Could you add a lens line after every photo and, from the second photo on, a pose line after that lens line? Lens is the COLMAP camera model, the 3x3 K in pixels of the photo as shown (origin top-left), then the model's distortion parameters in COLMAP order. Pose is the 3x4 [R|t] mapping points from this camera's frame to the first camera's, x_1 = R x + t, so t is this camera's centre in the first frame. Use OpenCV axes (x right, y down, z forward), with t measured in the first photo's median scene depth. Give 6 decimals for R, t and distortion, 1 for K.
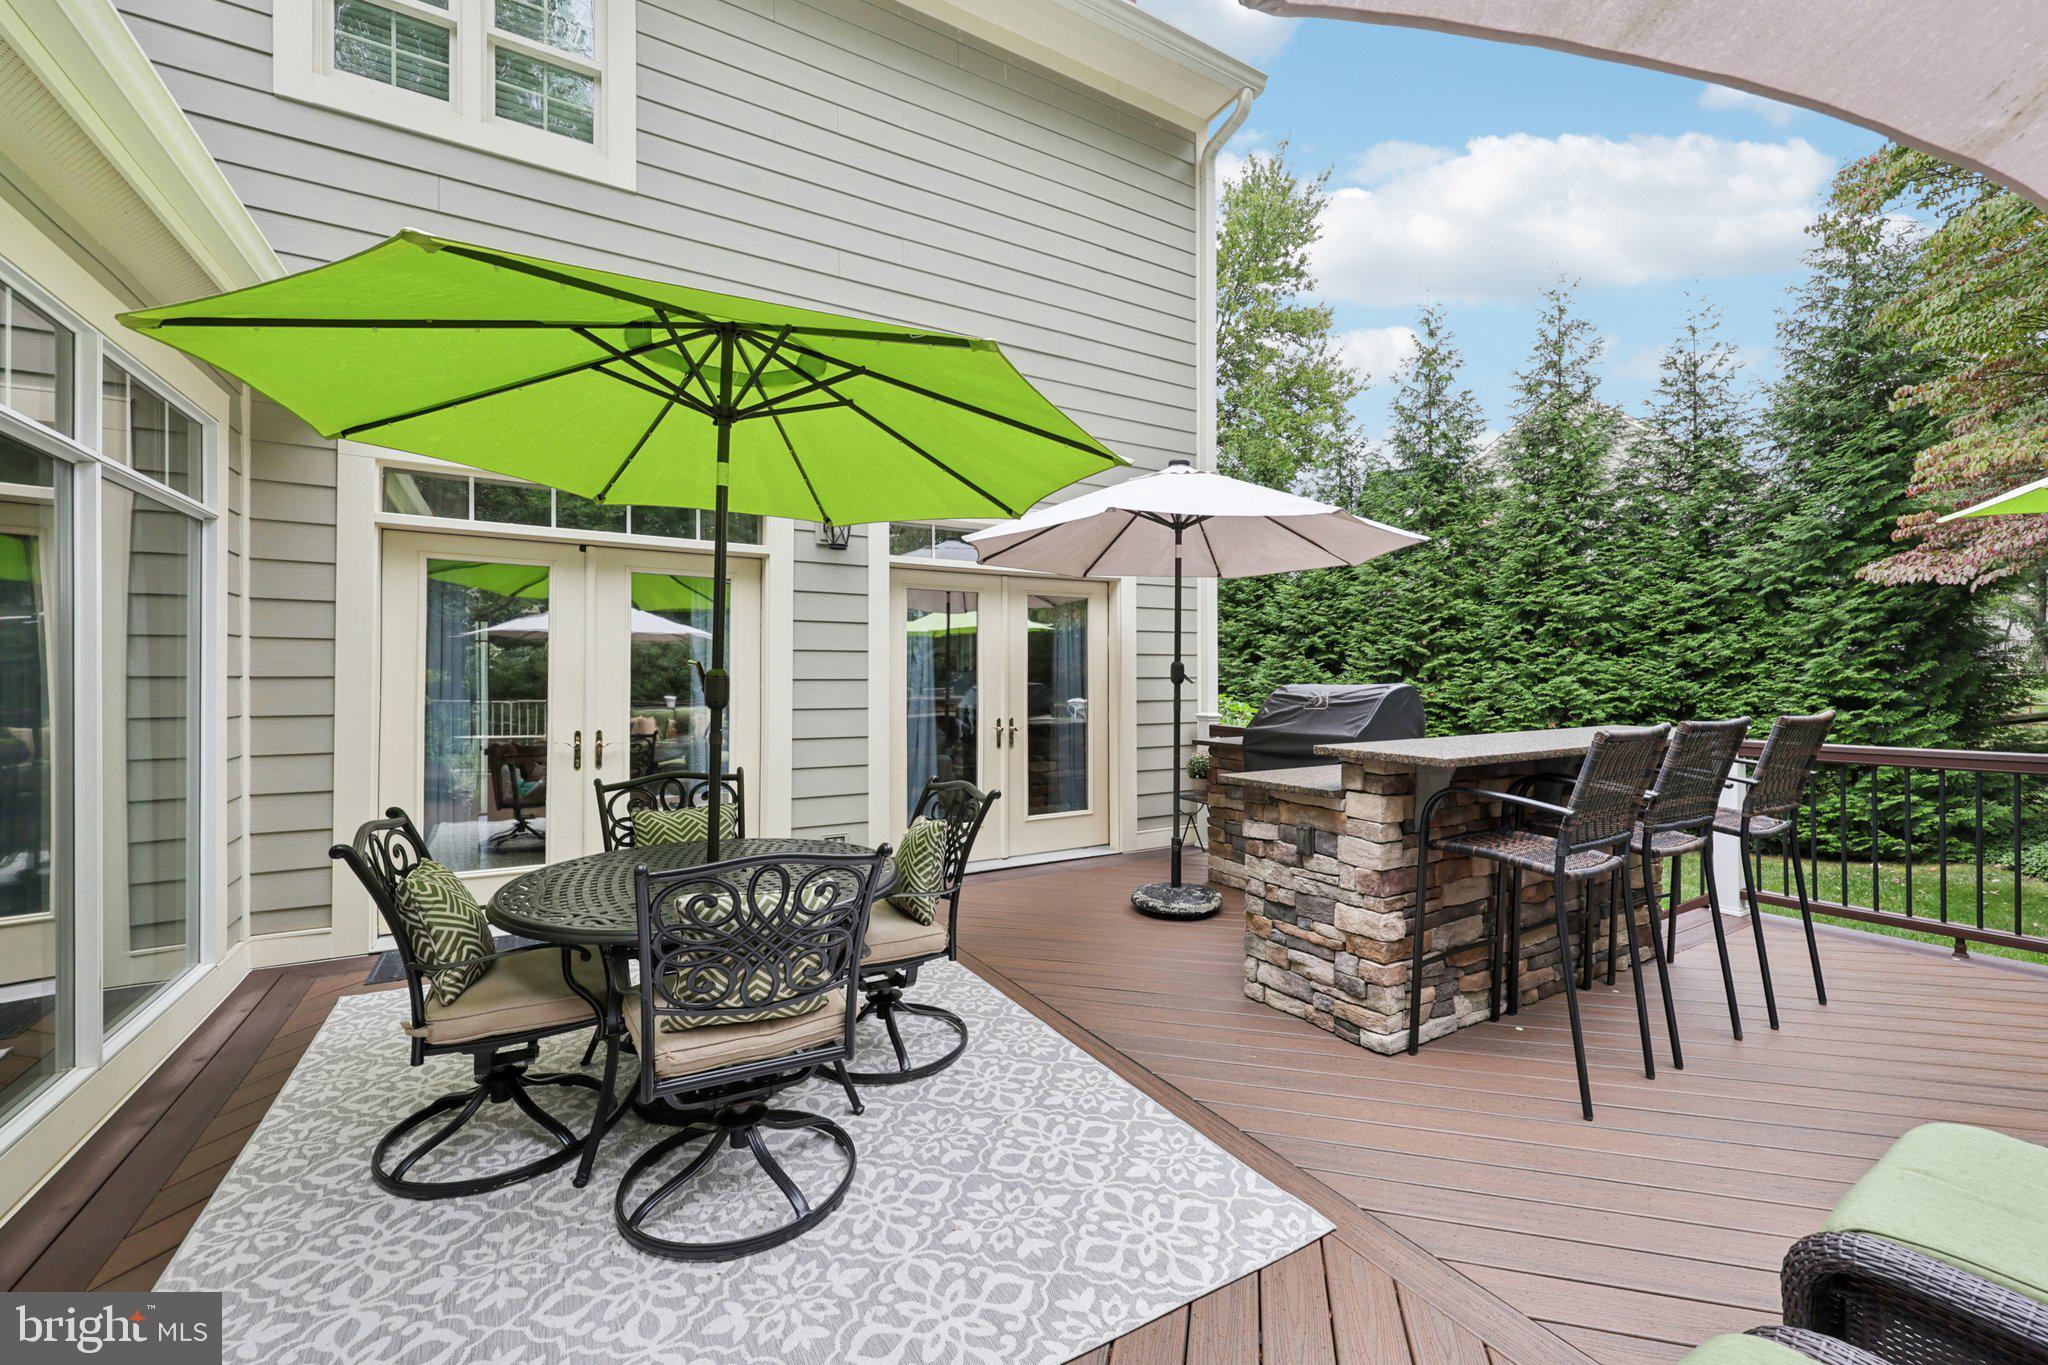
lens RADIAL K [[829.6, 0, 1025.8], [0, 829.6, 681.8], [0, 0, 1]] dist [-0.002331, 0.000723]
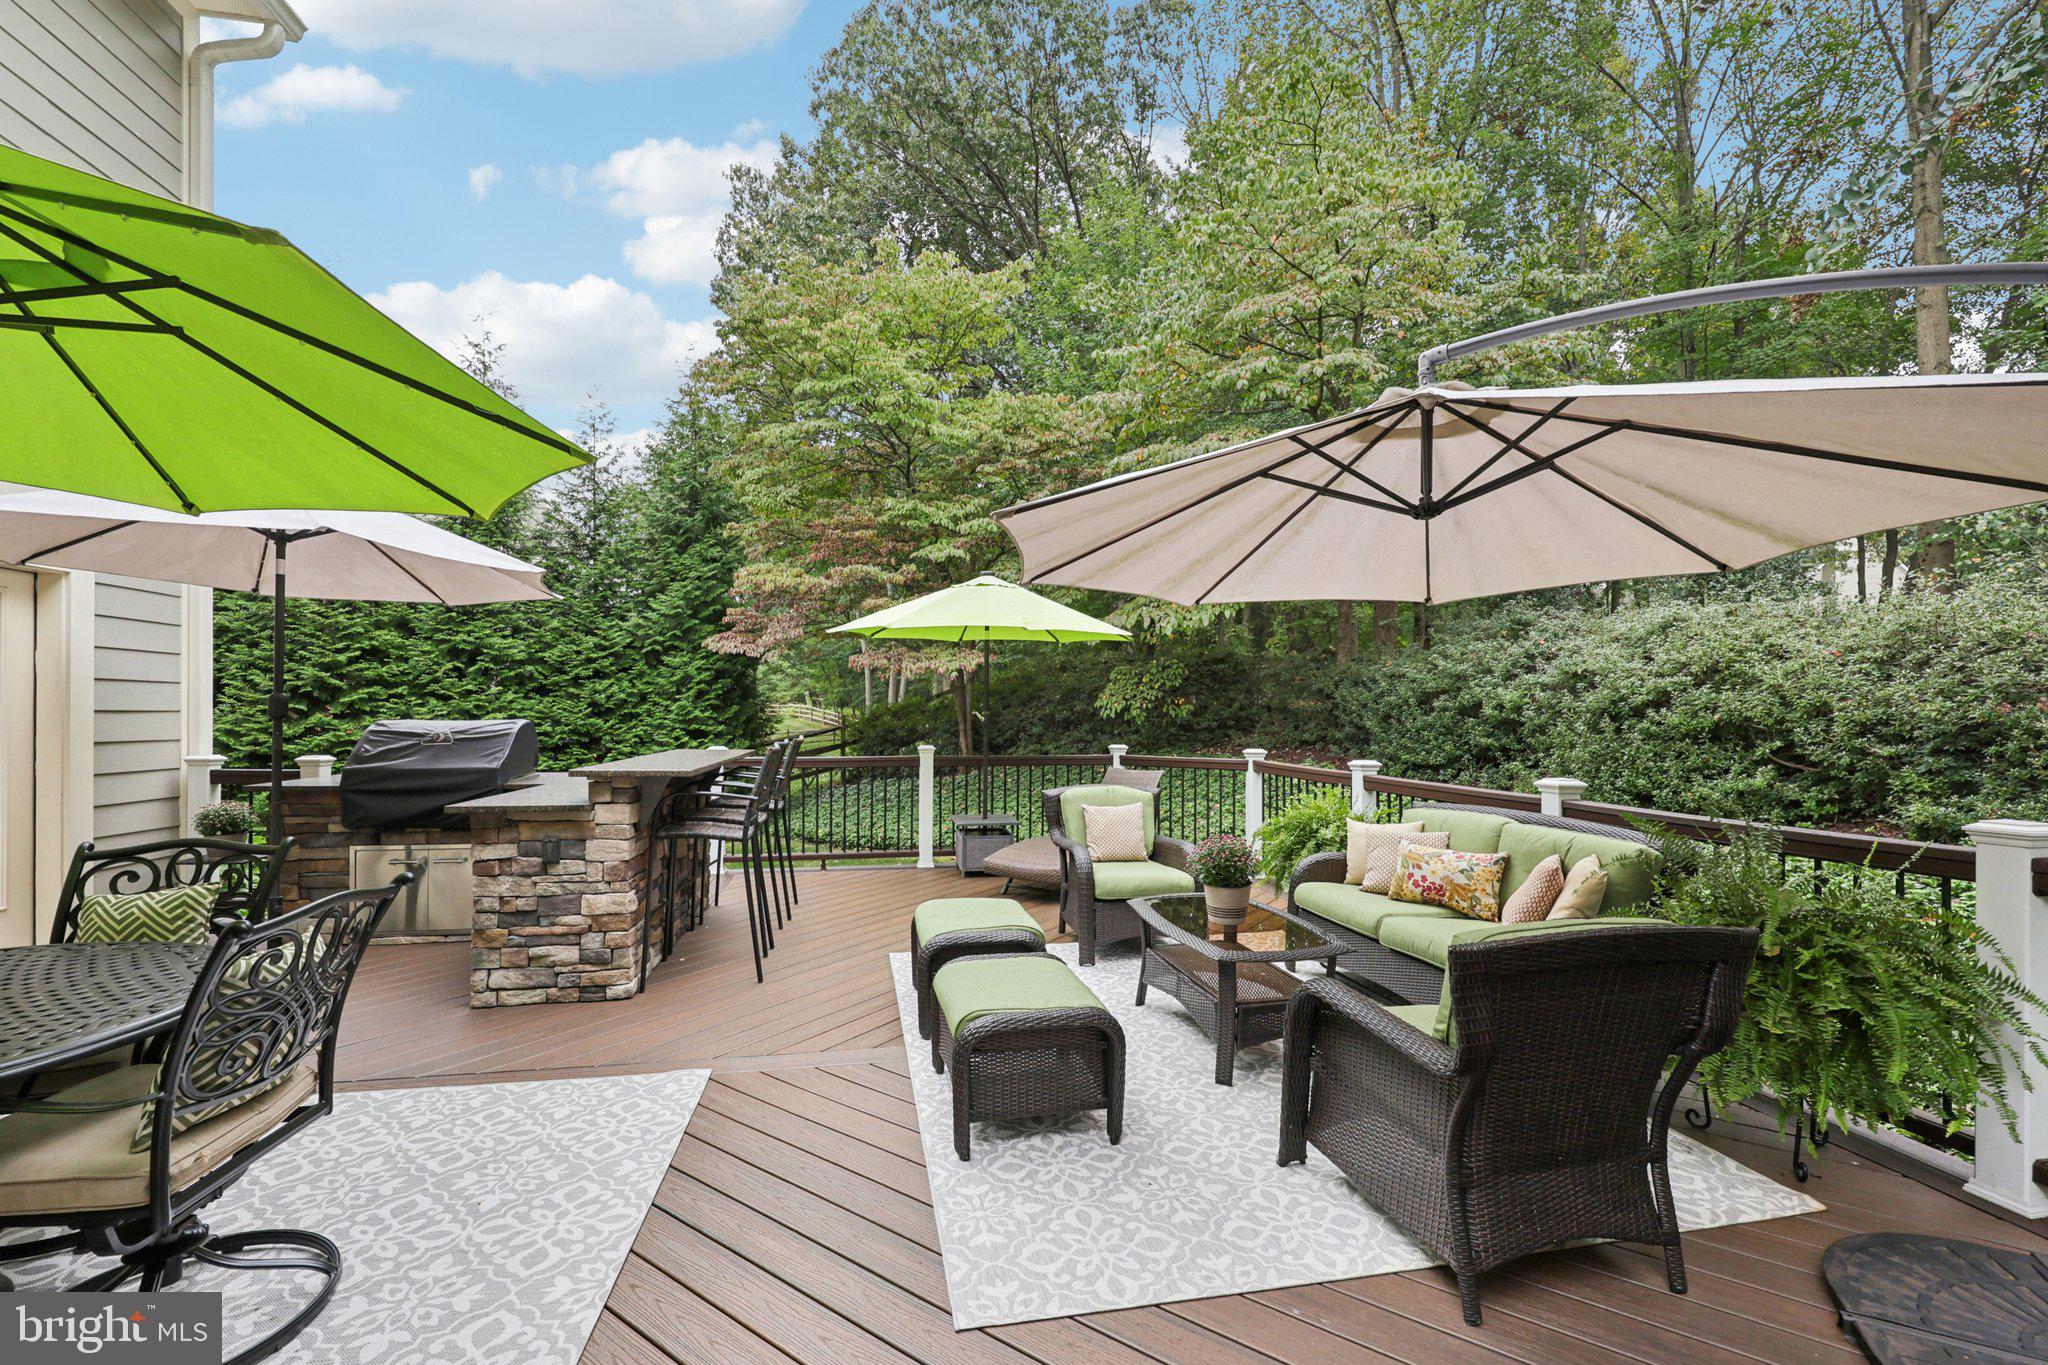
lens RADIAL K [[829.6, 0, 1041.1], [0, 829.6, 723.6], [0, 0, 1]] dist [-0.002331, 0.000723]
pose [[0.322442, -0.002440, 0.946586, -0.155356], [-0.003430, 0.999987, 0.003746, 0.000432], [-0.946583, -0.004455, 0.322430, -0.013976]]
